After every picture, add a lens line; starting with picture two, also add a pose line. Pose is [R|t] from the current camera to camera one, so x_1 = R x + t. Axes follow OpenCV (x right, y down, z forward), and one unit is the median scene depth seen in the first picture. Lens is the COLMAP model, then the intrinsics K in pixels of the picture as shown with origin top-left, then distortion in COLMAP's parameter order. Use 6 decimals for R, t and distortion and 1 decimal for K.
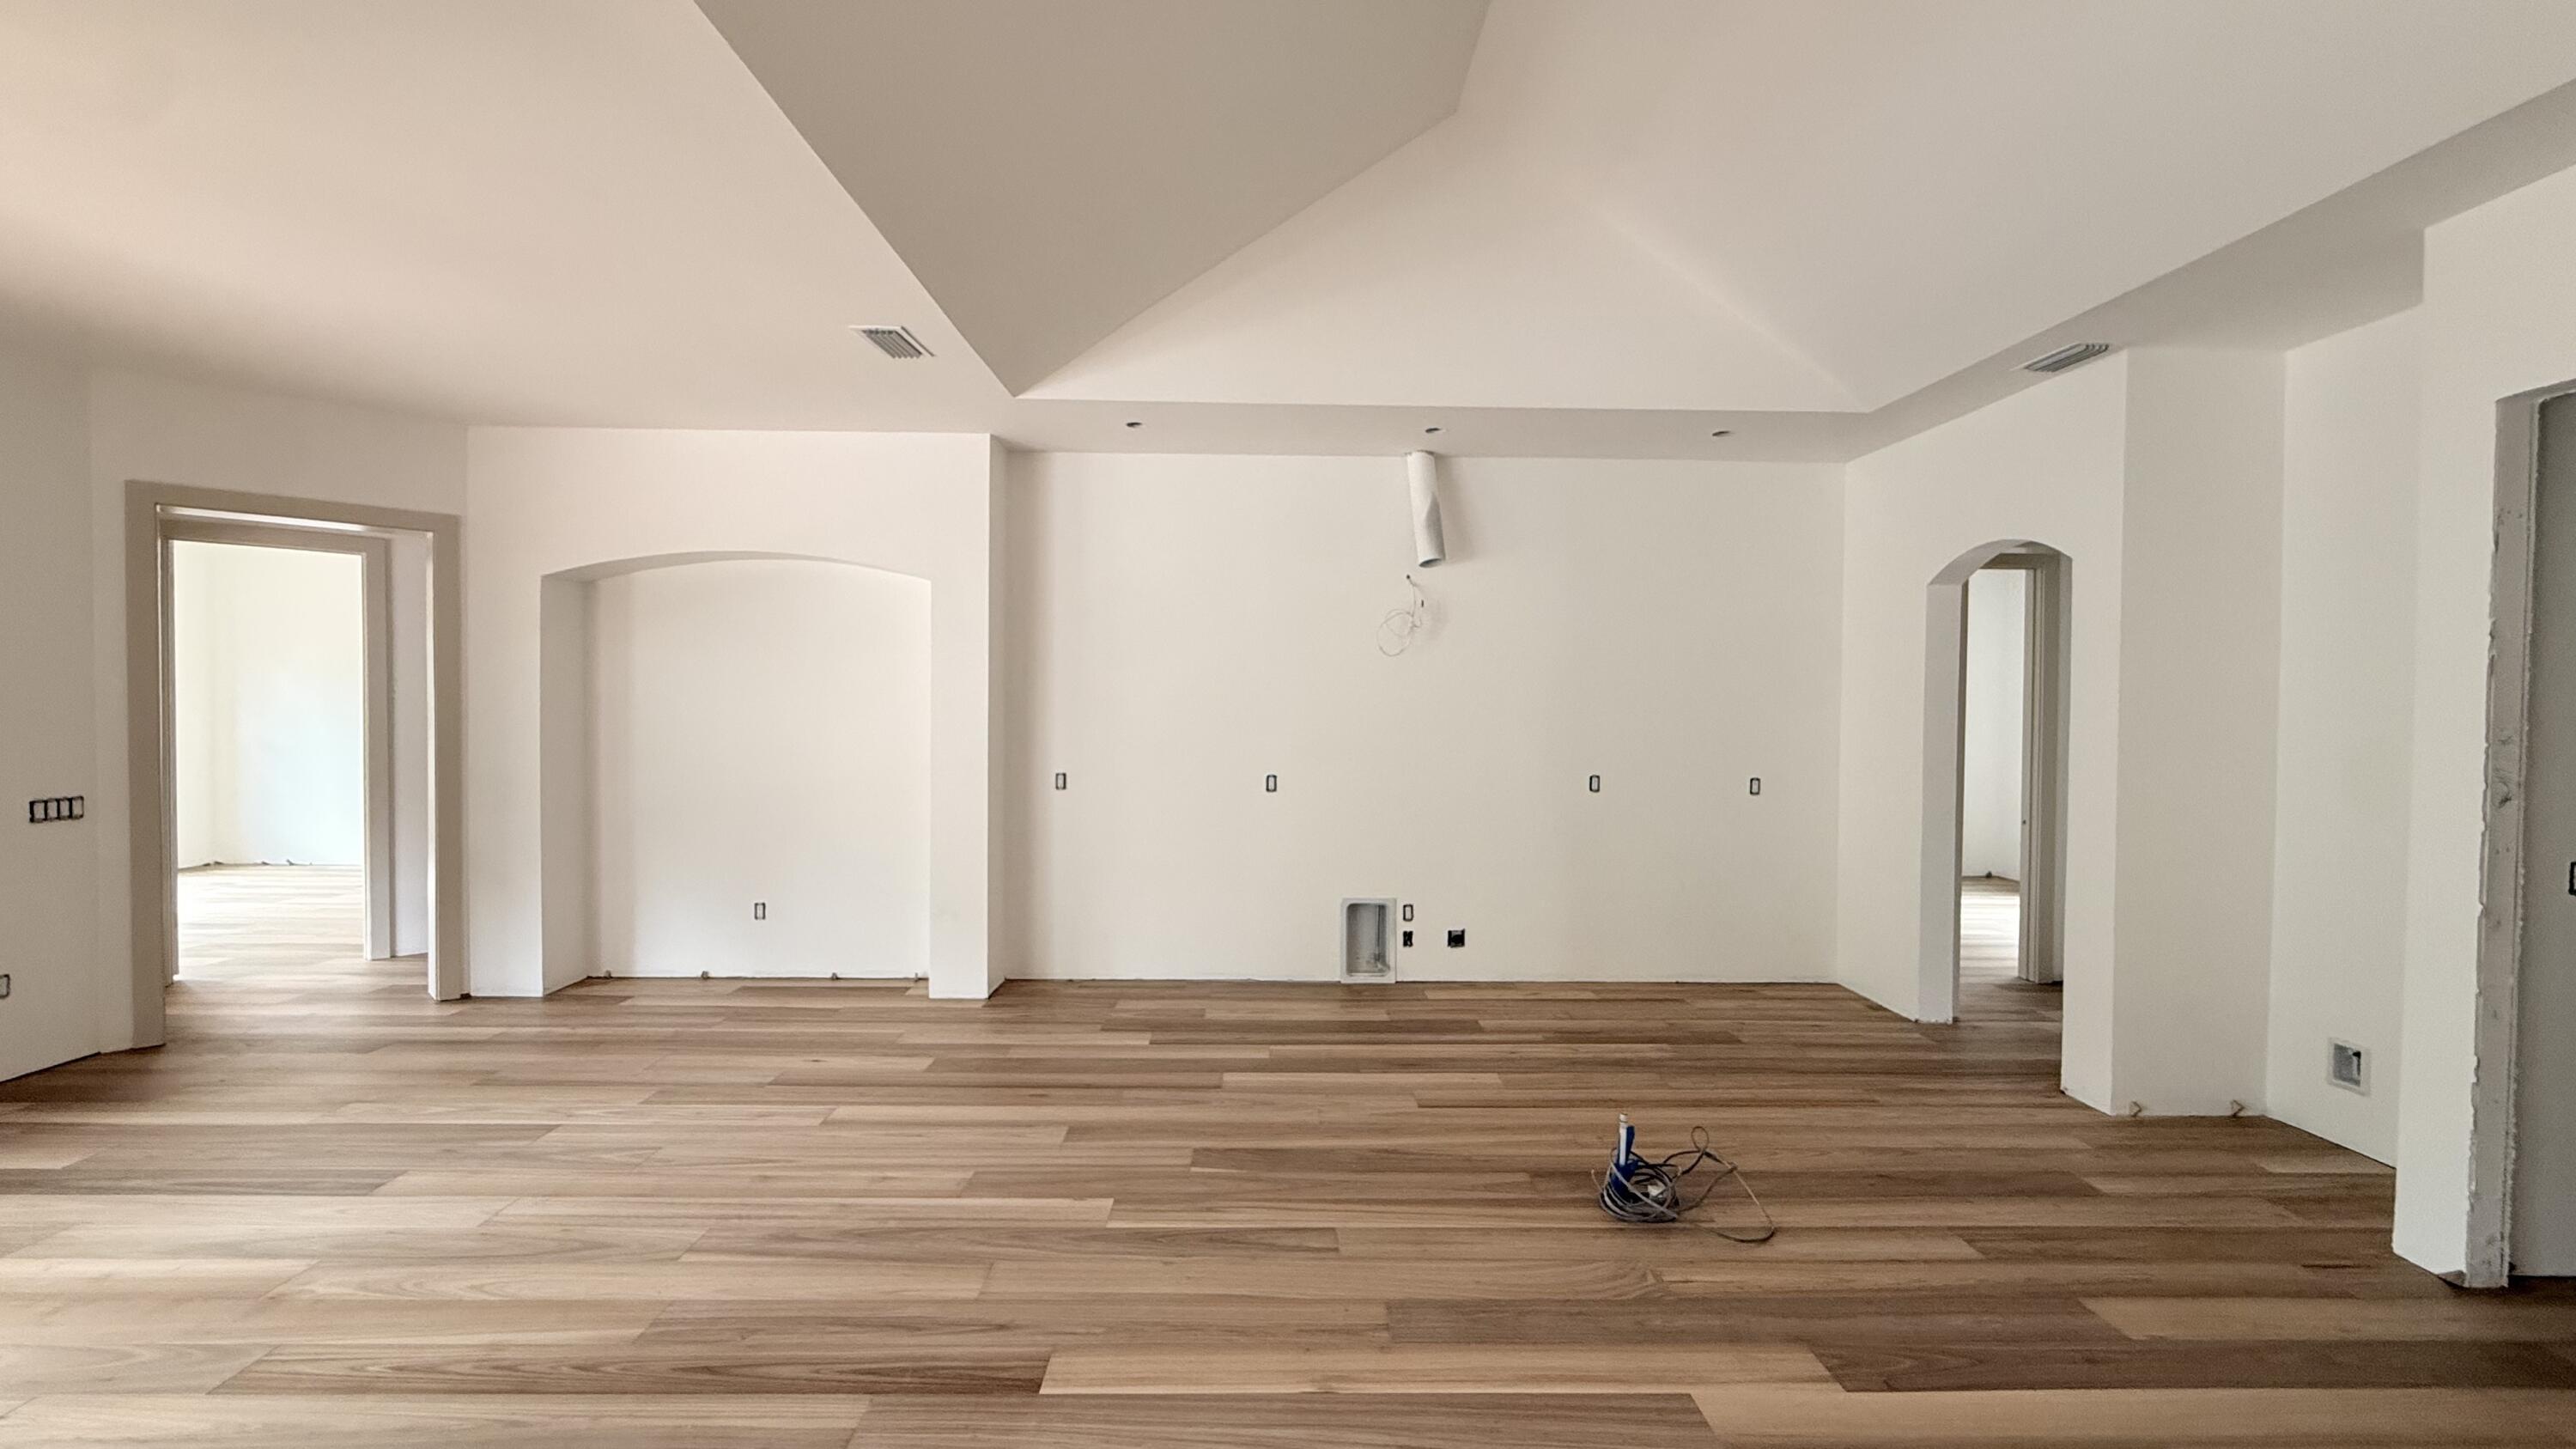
lens RADIAL K [[1027.3, 0, 1288.0], [0, 1027.3, 724.5], [0, 0, 1]] dist [-0.001359, 0.000106]
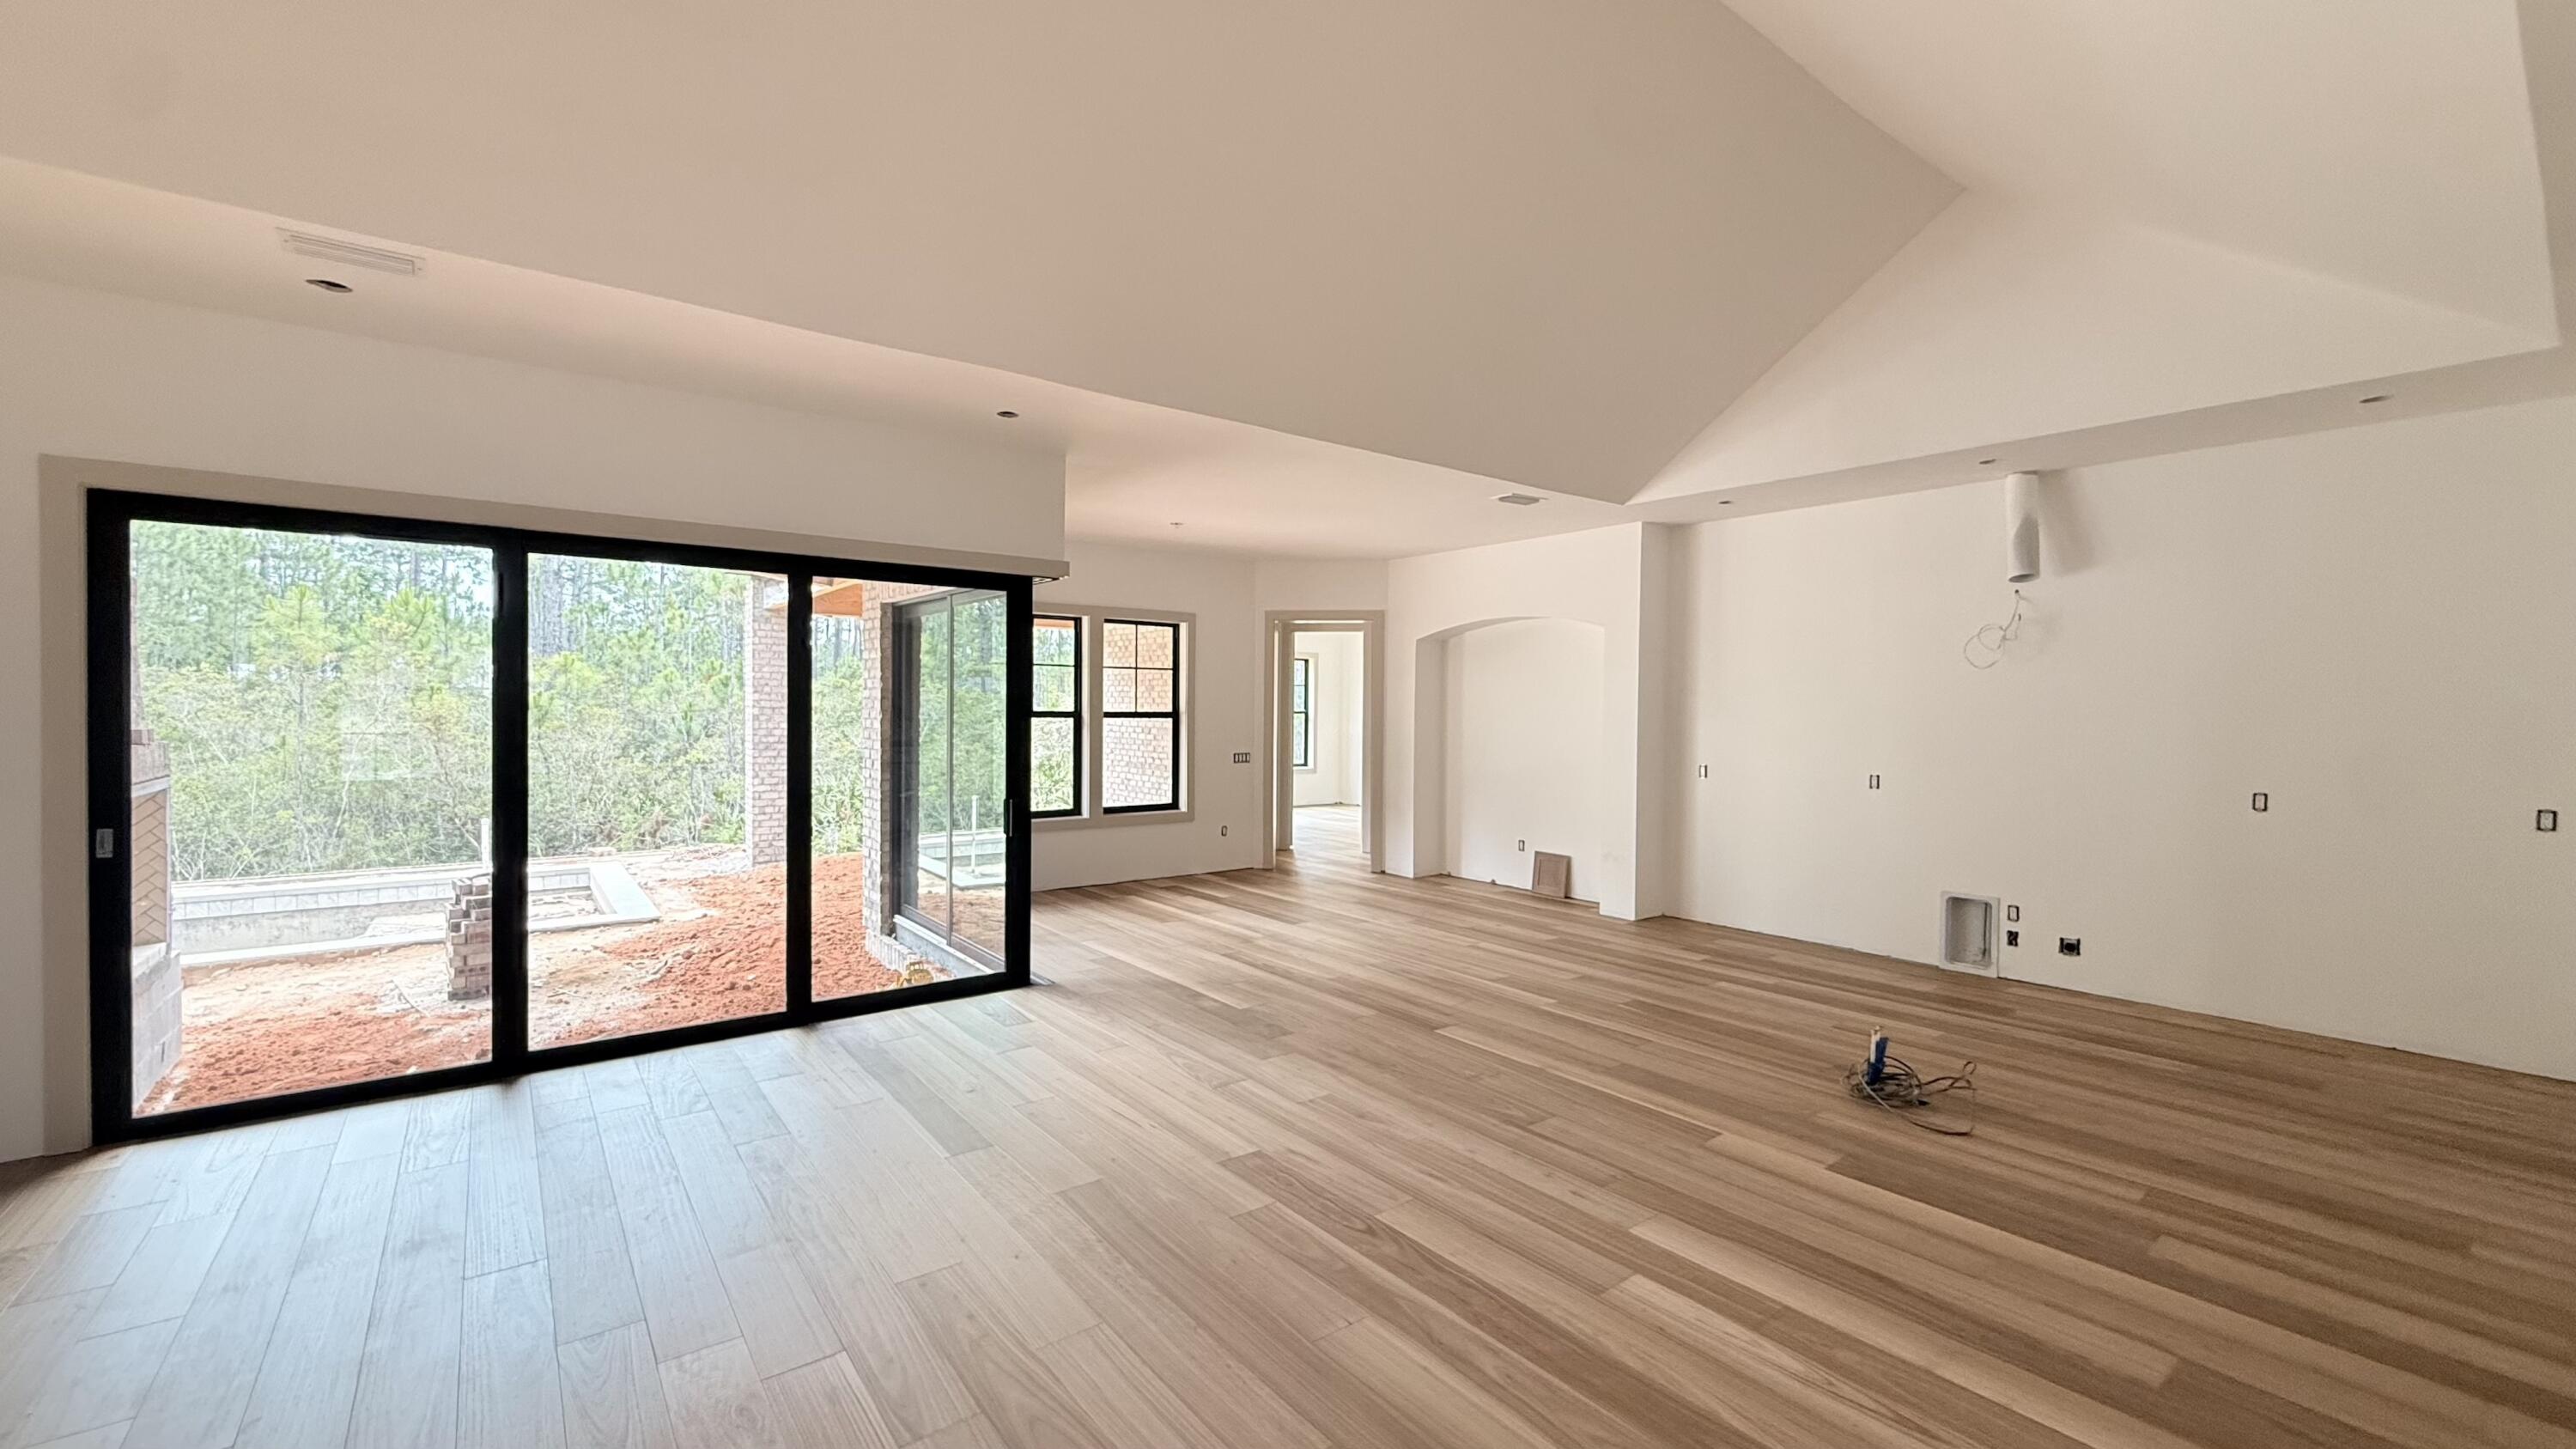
lens RADIAL K [[1027.3, 0, 1288.0], [0, 1027.3, 724.5], [0, 0, 1]] dist [-0.001359, 0.000106]
pose [[0.597530, 0.009040, -0.801795, 0.649303], [-0.018404, 0.999828, -0.002443, 0.010500], [0.801635, 0.016216, 0.597594, -0.271275]]
